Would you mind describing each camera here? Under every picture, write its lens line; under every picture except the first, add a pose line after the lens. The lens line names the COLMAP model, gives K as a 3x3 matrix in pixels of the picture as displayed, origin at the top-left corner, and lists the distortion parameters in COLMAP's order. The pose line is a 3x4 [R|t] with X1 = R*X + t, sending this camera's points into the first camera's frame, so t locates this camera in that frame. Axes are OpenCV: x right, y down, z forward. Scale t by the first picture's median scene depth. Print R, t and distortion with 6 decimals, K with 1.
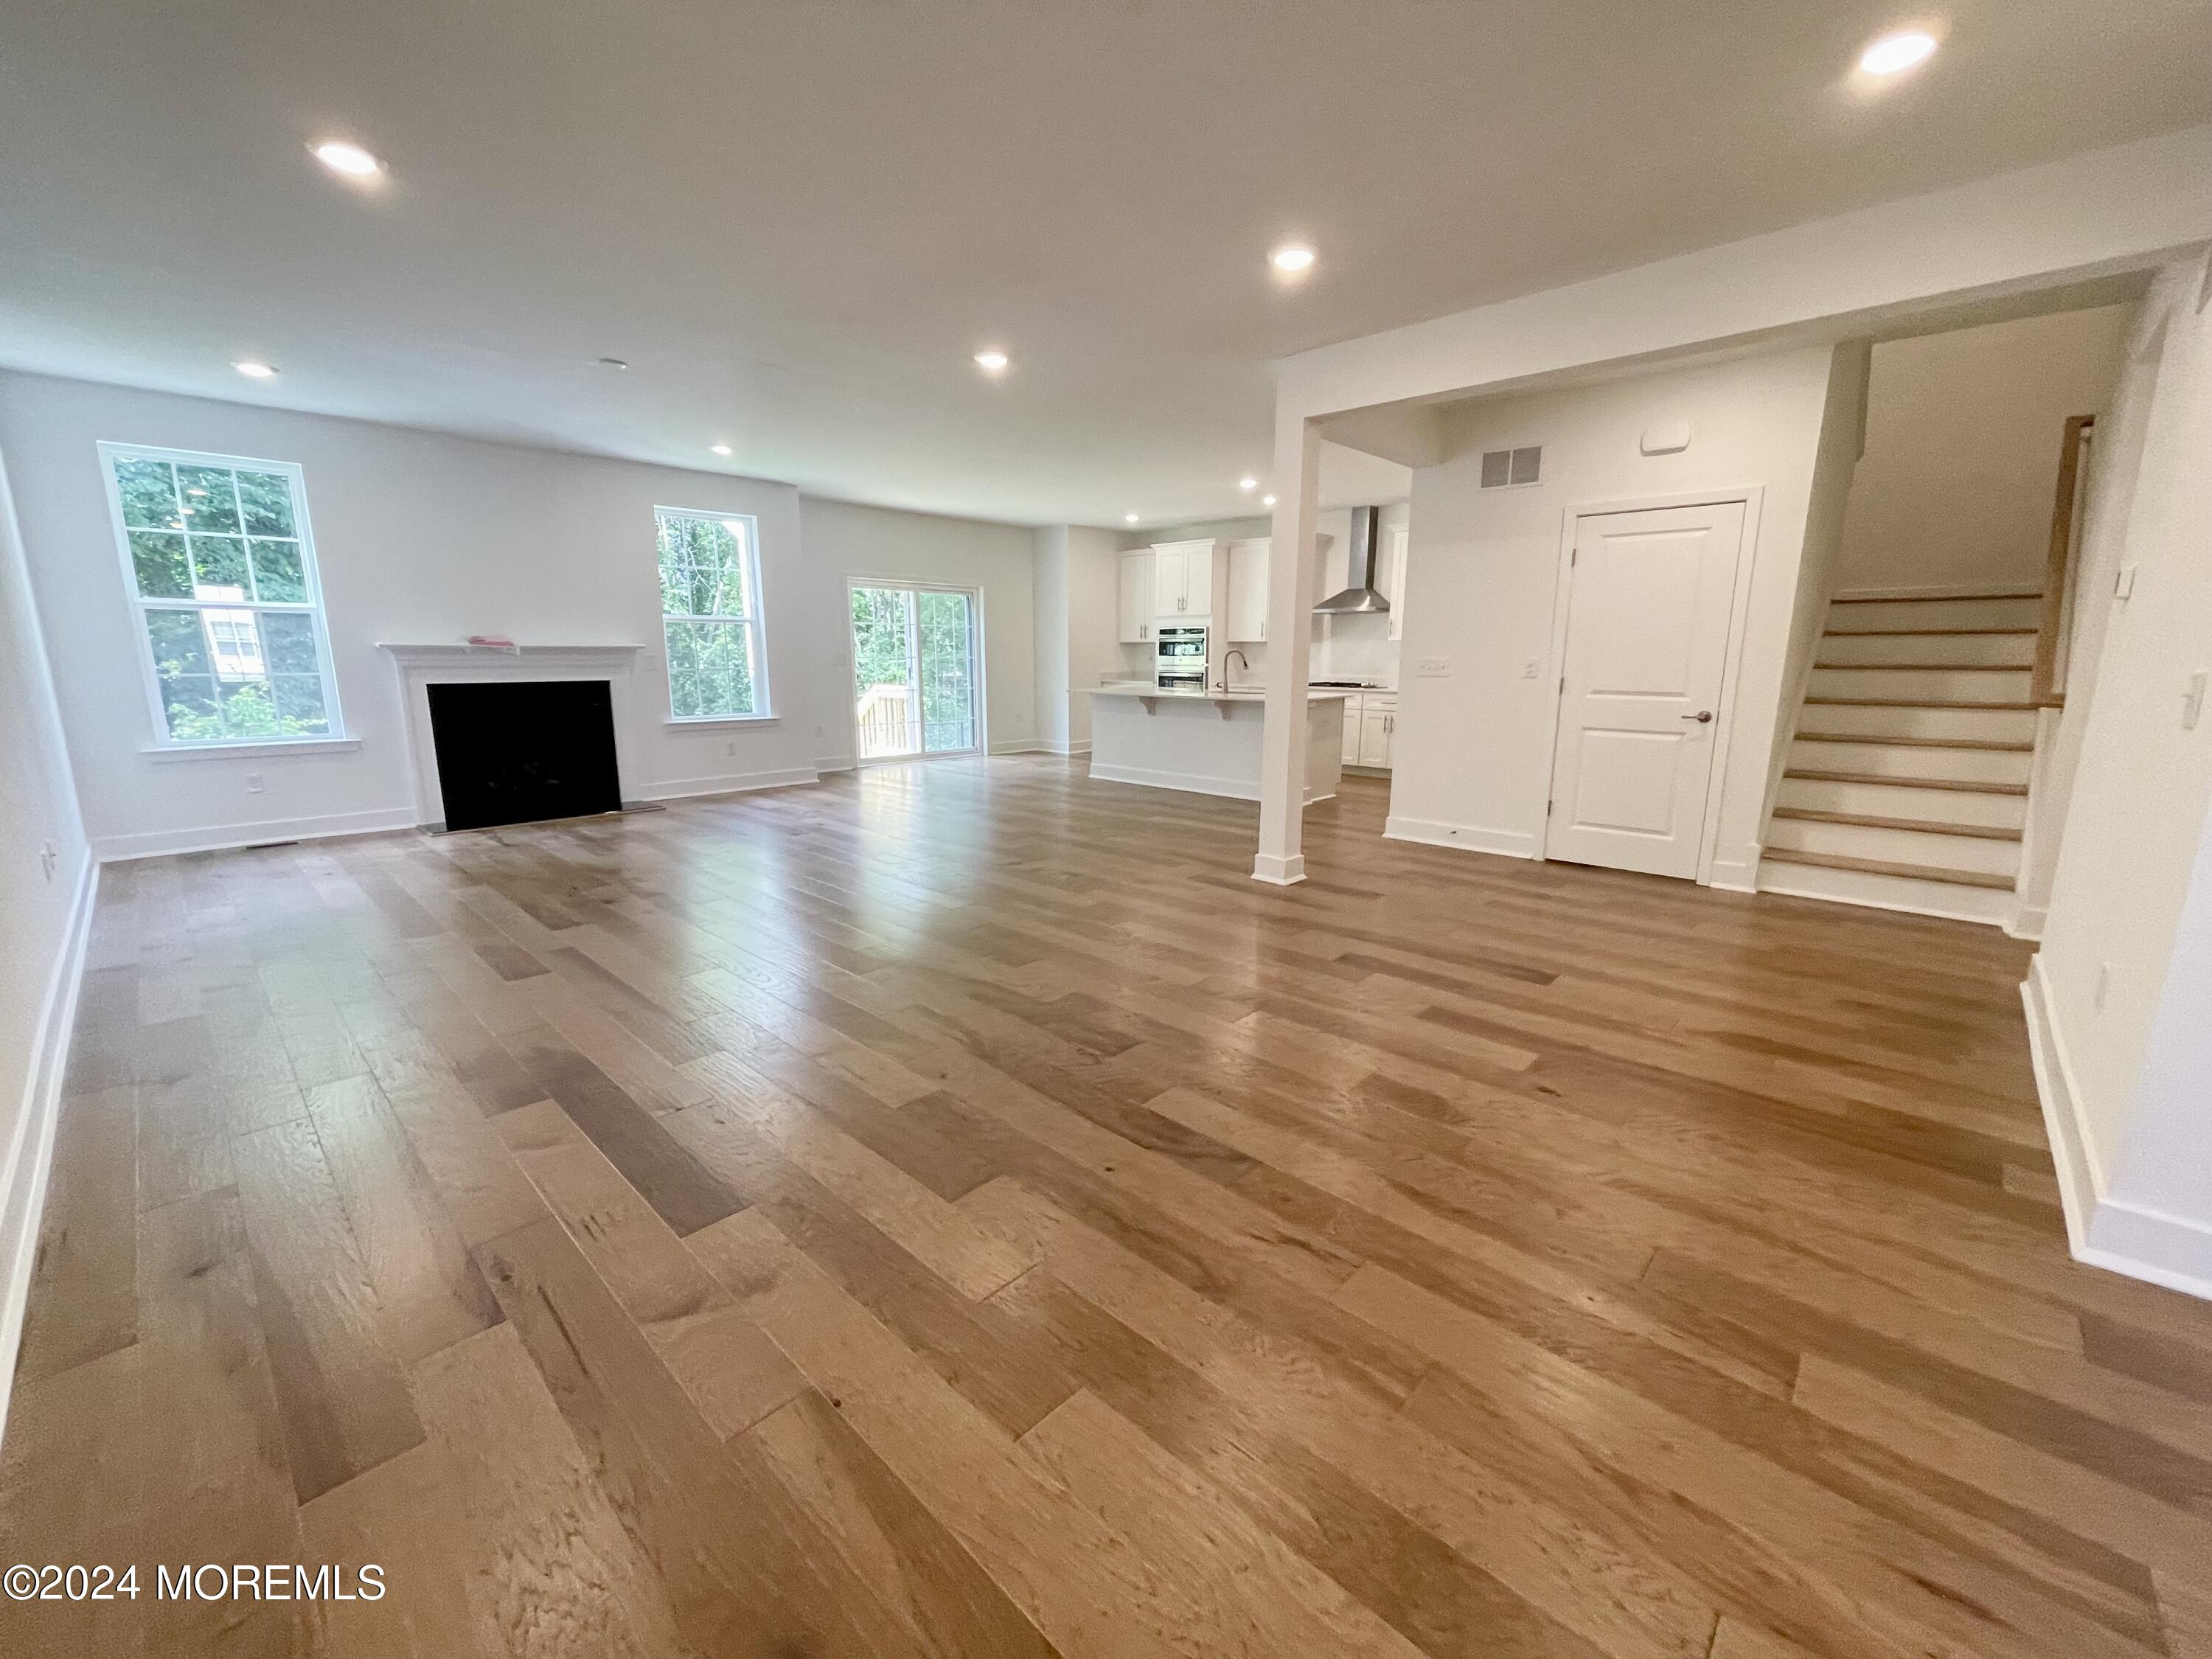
lens RADIAL K [[882.9, 0, 1106.0], [0, 882.9, 829.5], [0, 0, 1]] dist [0.003719, 0.000161]
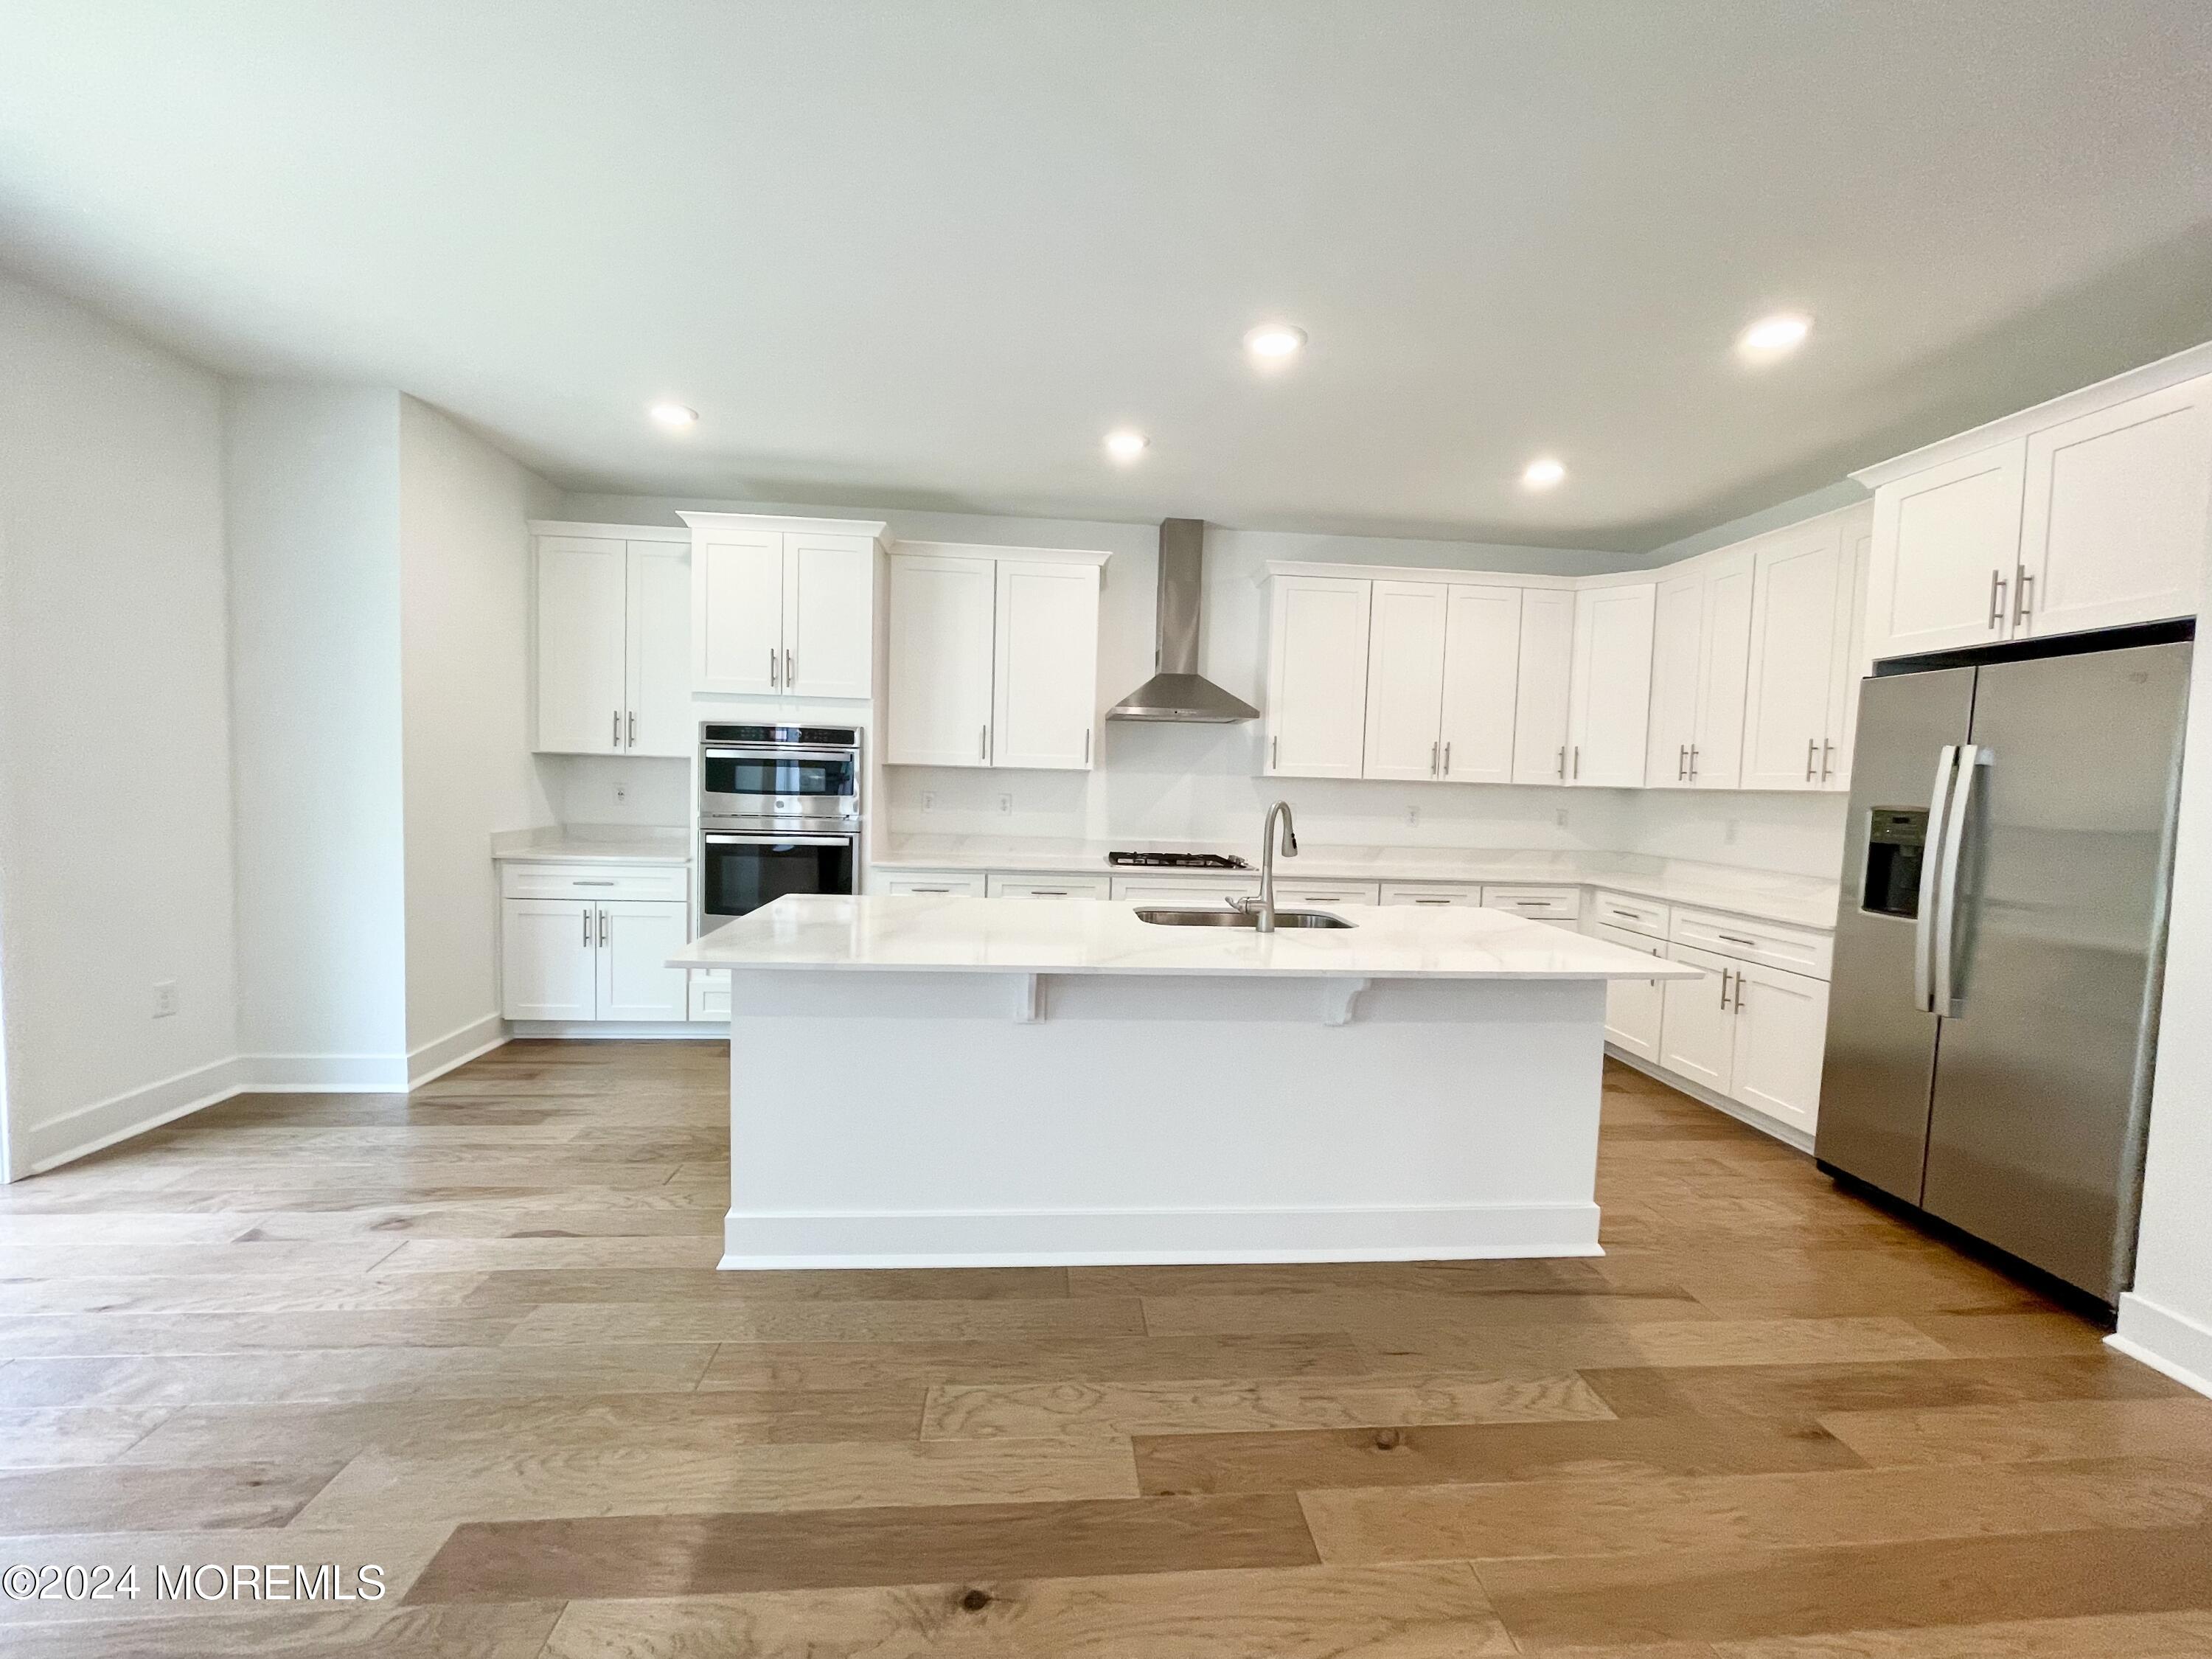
lens RADIAL K [[874.3, 0, 1107.9], [0, 874.3, 834.6], [0, 0, 1]] dist [-0.014360, -0.000040]
pose [[0.668578, -0.027067, 0.743150, -0.133729], [0.118351, 0.990473, -0.070400, -0.162885], [-0.734164, 0.135020, 0.665411, 0.770078]]
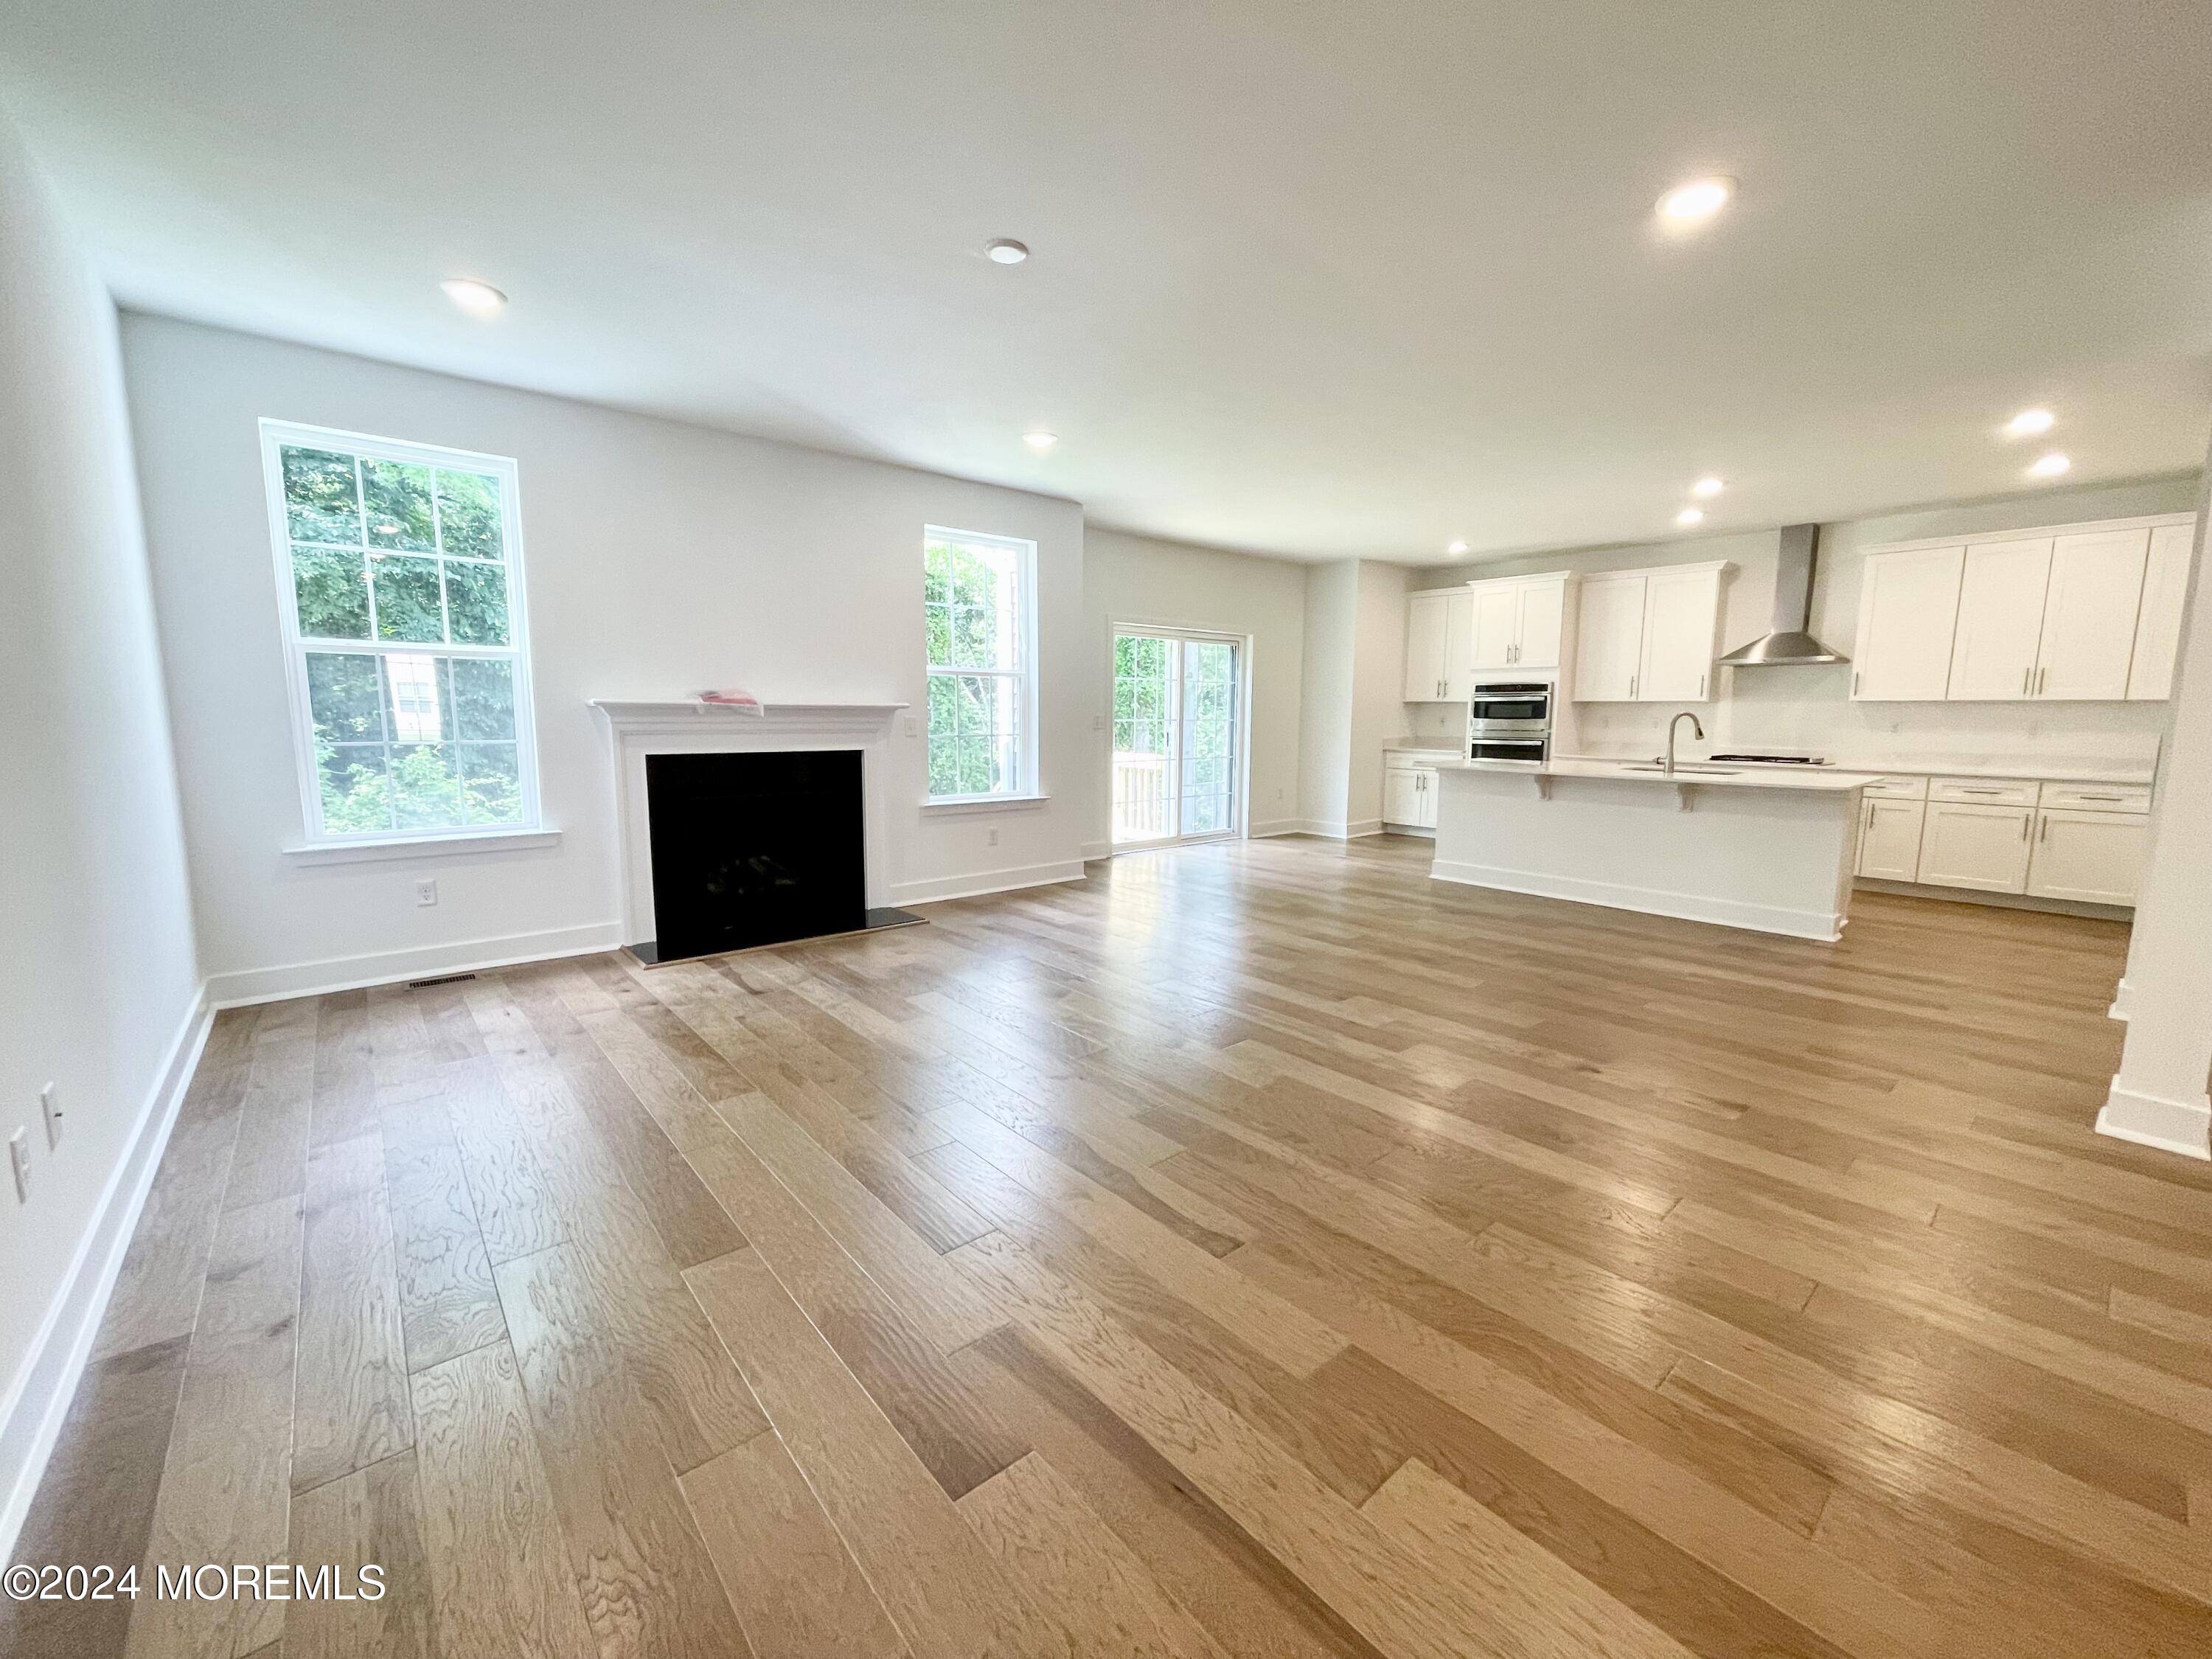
lens RADIAL K [[886.9, 0, 1115.8], [0, 886.9, 825.5], [0, 0, 1]] dist [-0.001170, -0.000113]
pose [[0.994846, 0.017227, -0.099926, -0.223059], [-0.024247, 0.997289, -0.069470, -0.046718], [0.098458, 0.071535, 0.992567, 0.226723]]
